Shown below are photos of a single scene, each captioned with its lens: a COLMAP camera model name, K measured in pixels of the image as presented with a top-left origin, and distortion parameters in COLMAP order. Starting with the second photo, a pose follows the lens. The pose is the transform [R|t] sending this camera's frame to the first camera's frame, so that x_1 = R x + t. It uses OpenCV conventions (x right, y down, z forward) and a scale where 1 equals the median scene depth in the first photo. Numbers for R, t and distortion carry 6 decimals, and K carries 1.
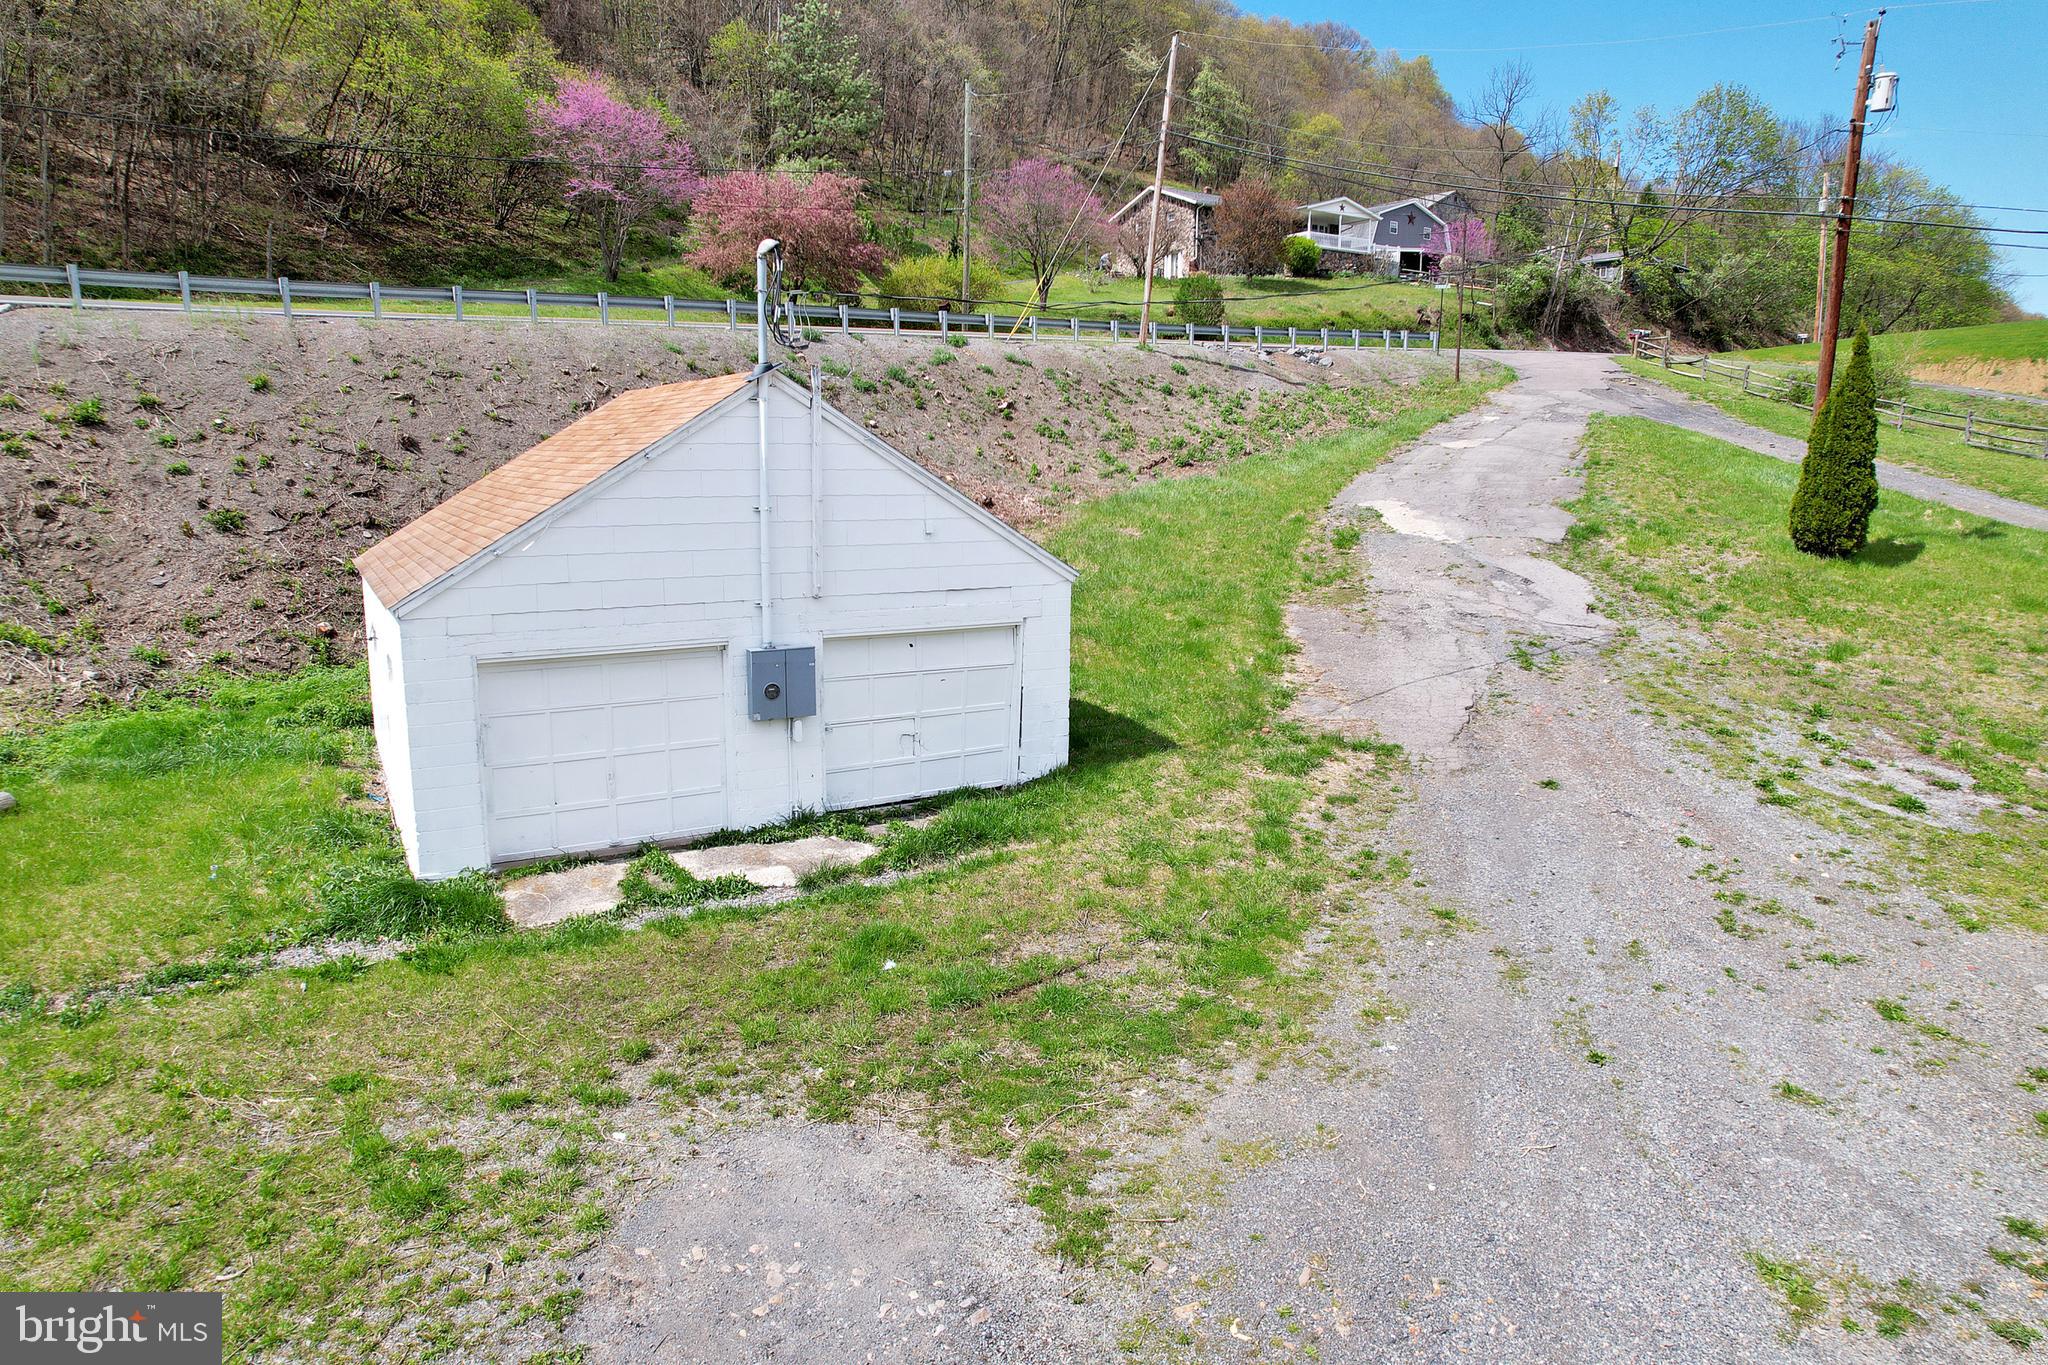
lens RADIAL K [[1309.1, 0, 1031.5], [0, 1309.1, 677.6], [0, 0, 1]] dist [-0.078727, 0.072515]
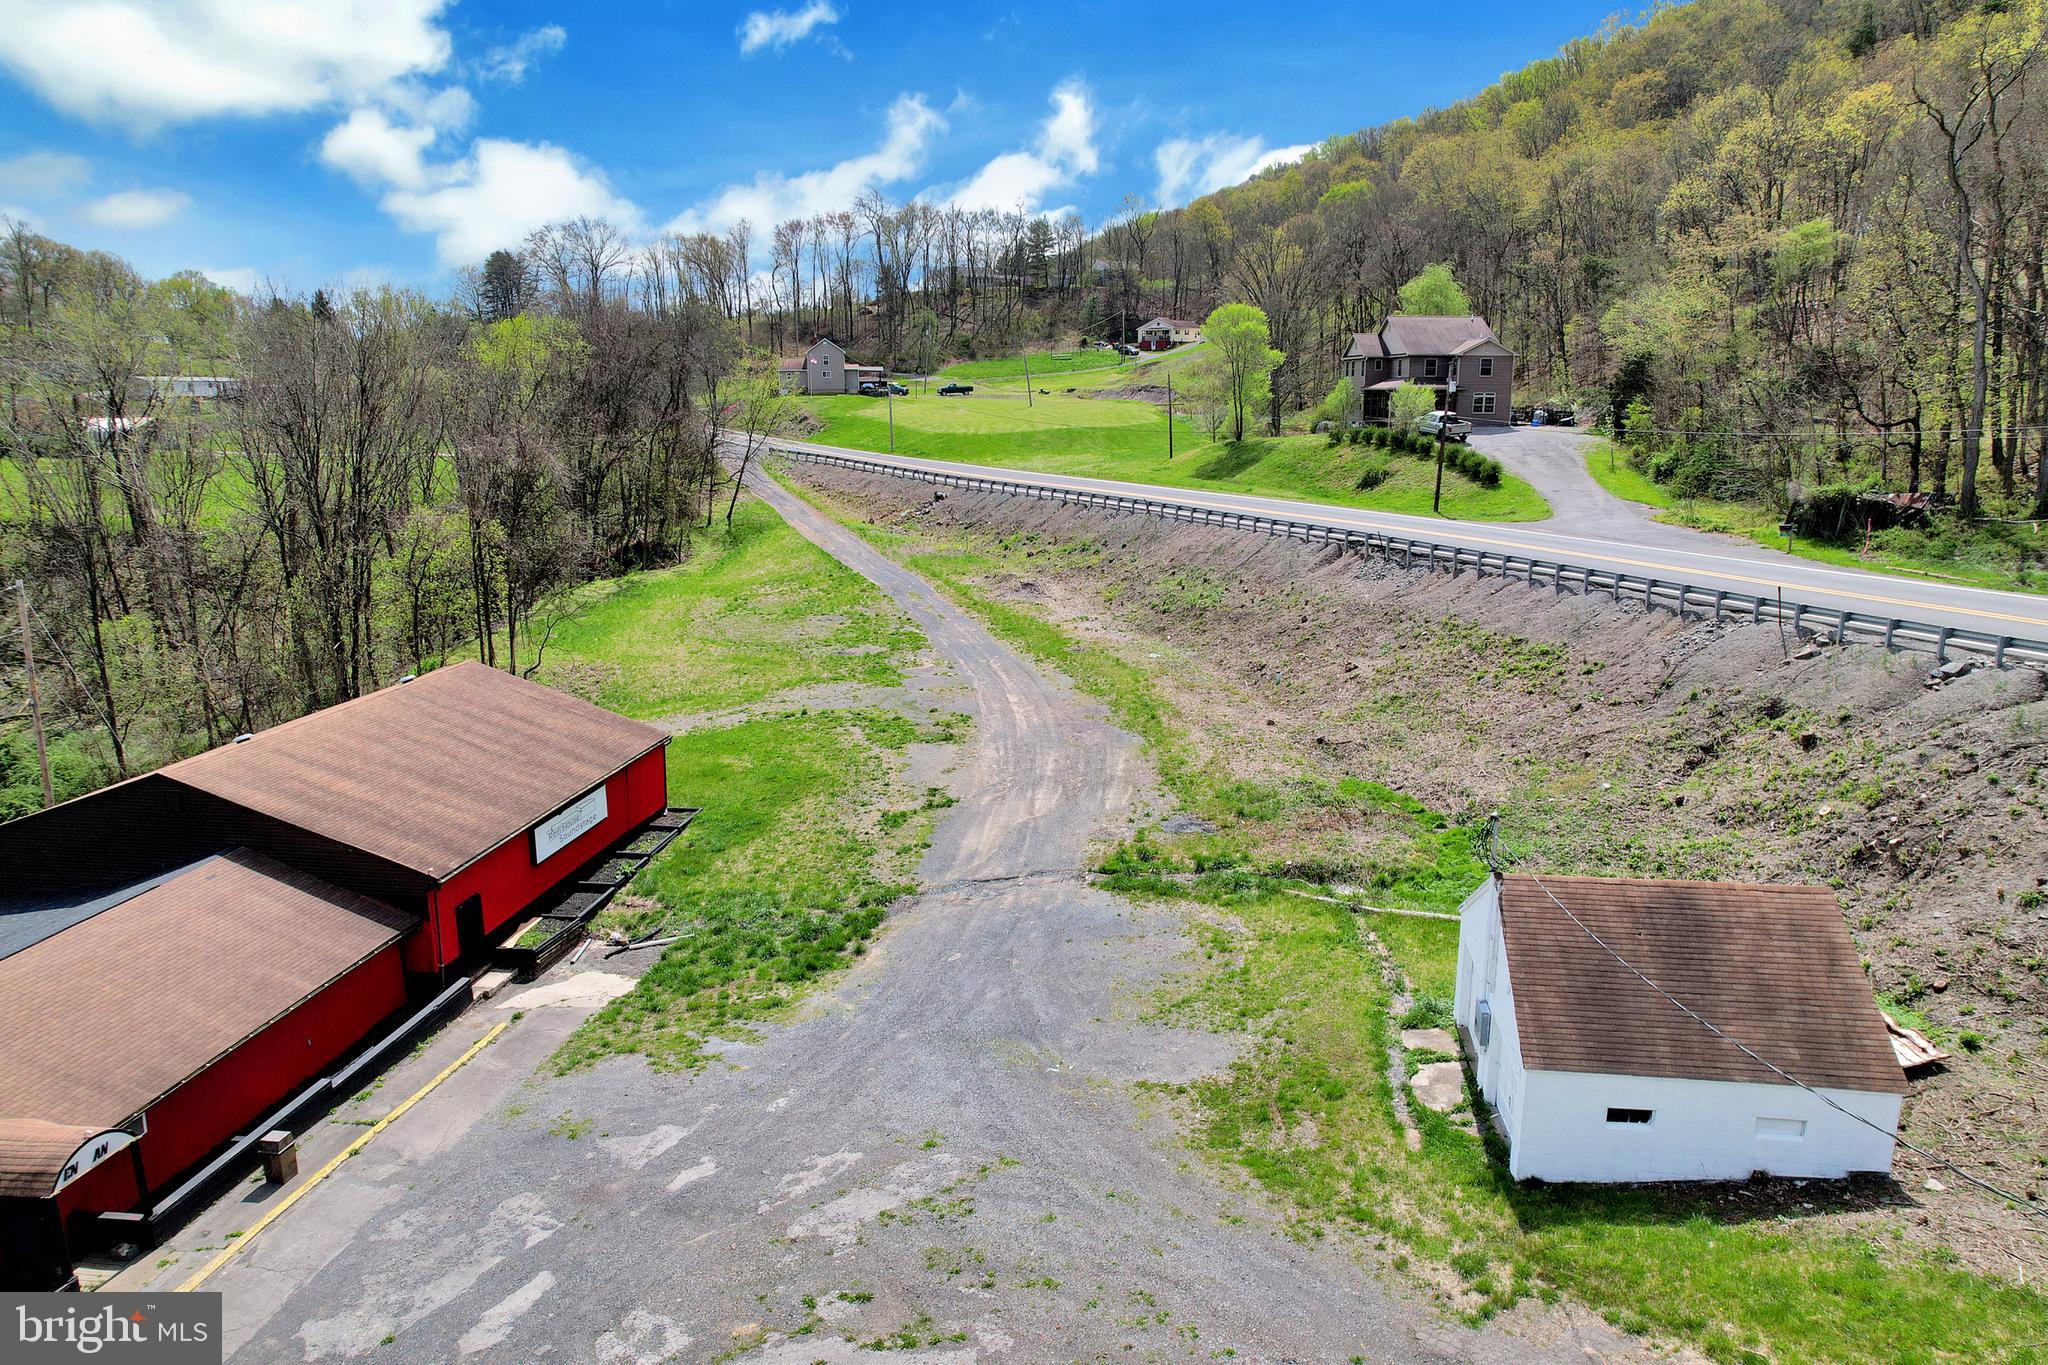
lens RADIAL K [[1309.1, 0, 1031.5], [0, 1309.1, 677.6], [0, 0, 1]] dist [-0.078727, 0.072515]
pose [[-0.629930, 0.164517, -0.759028, 1.381665], [-0.130544, 0.940973, 0.312294, -0.852256], [0.765602, 0.295809, -0.571270, 1.229331]]
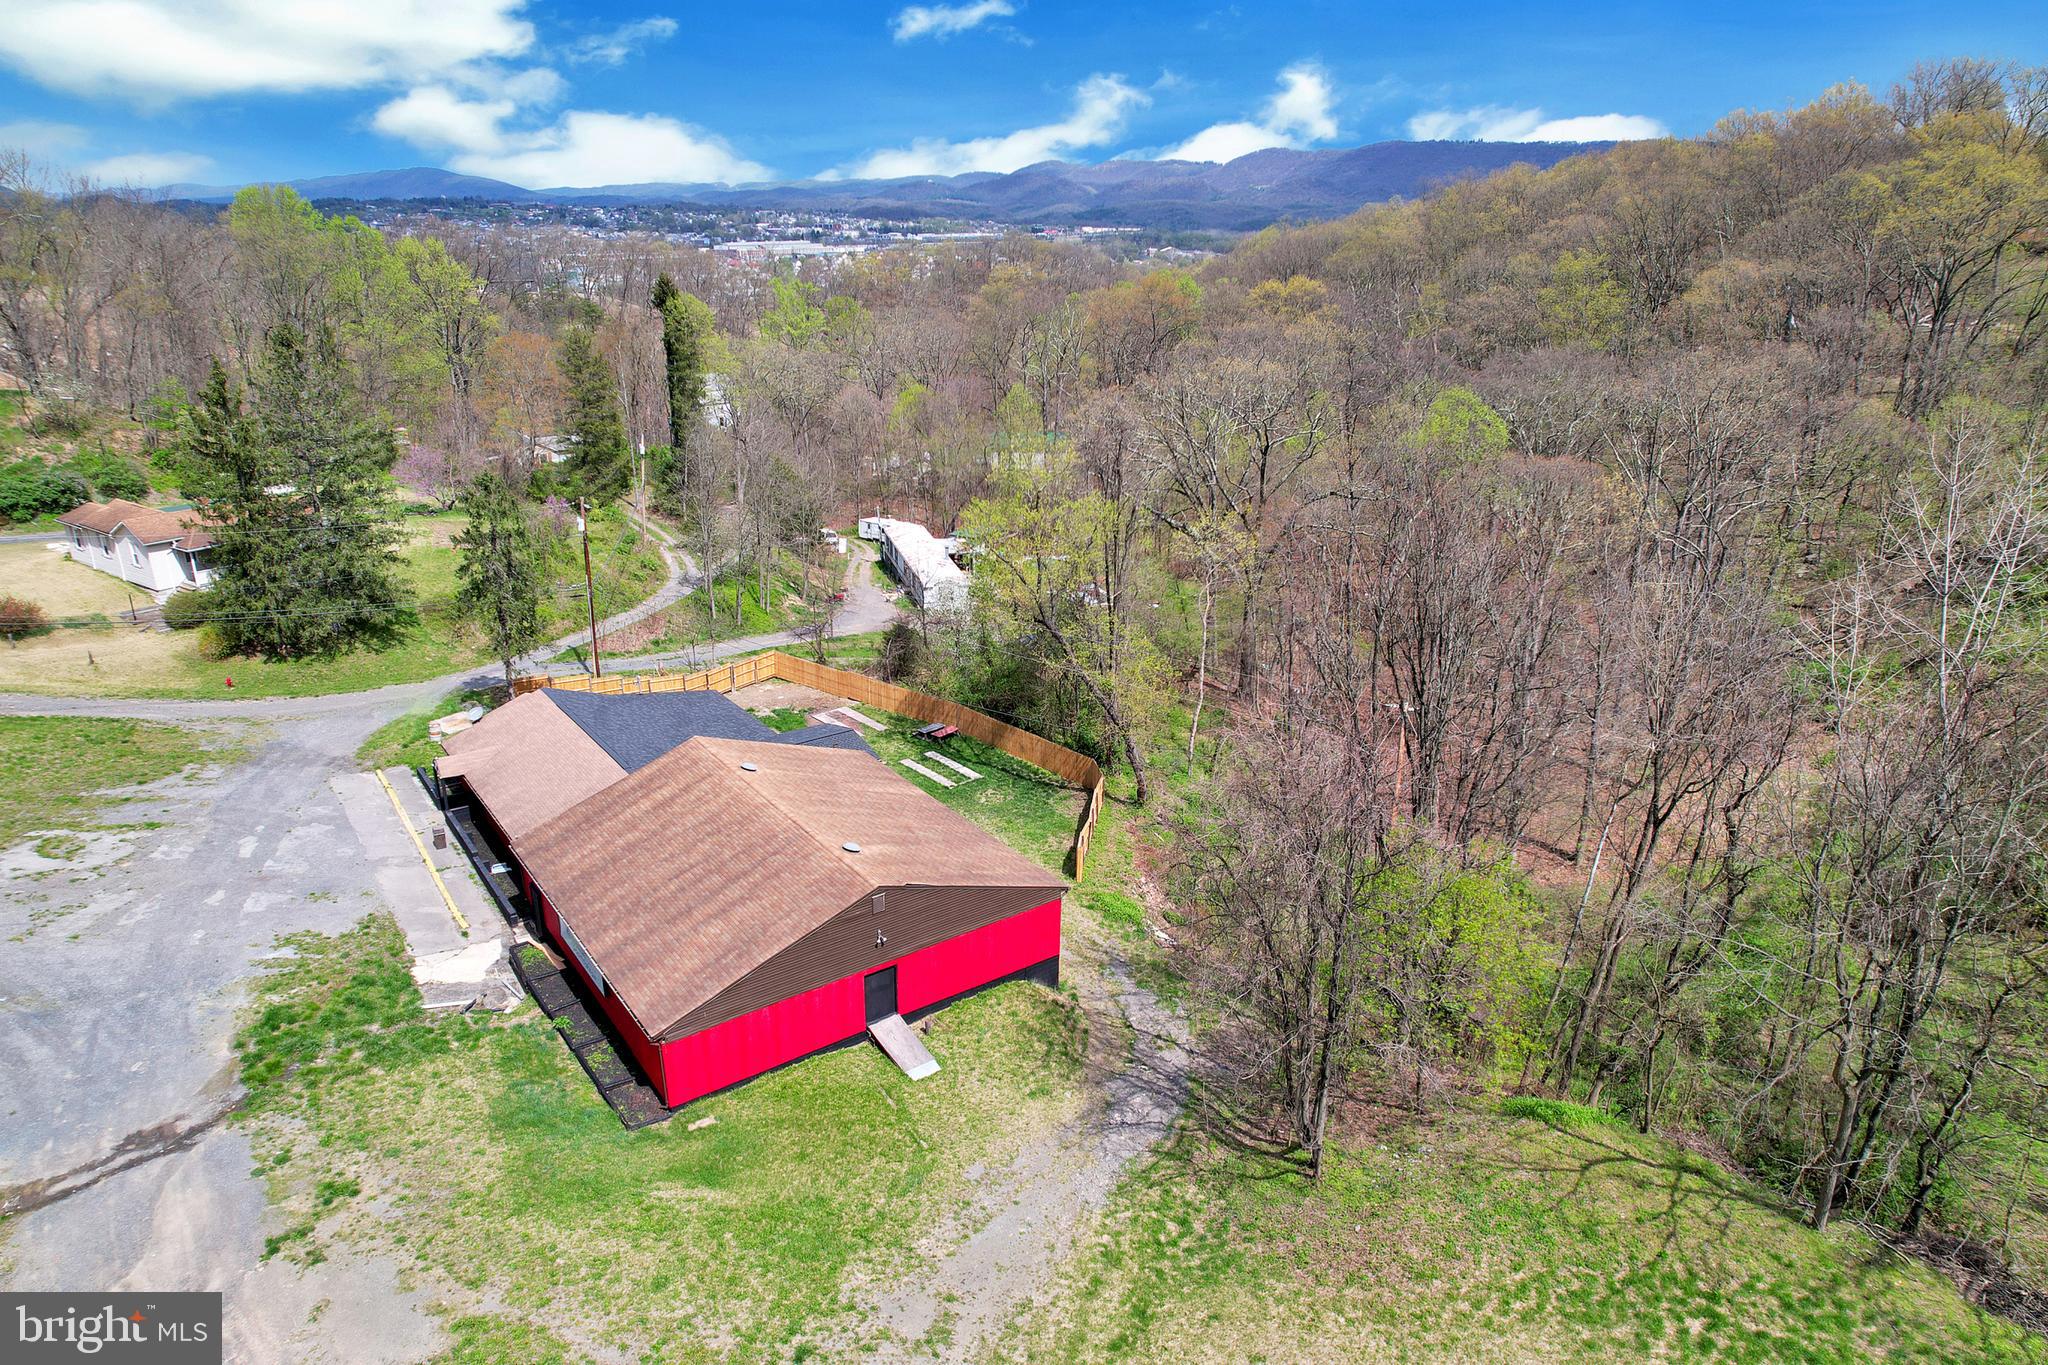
lens RADIAL K [[1300.6, 0, 1031.9], [0, 1300.6, 687.6], [0, 0, 1]] dist [-0.079866, 0.075306]
pose [[-0.081814, -0.351329, 0.932670, -2.522464], [0.162583, 0.918567, 0.360279, -1.020720], [-0.983297, 0.181112, -0.018032, -1.950933]]
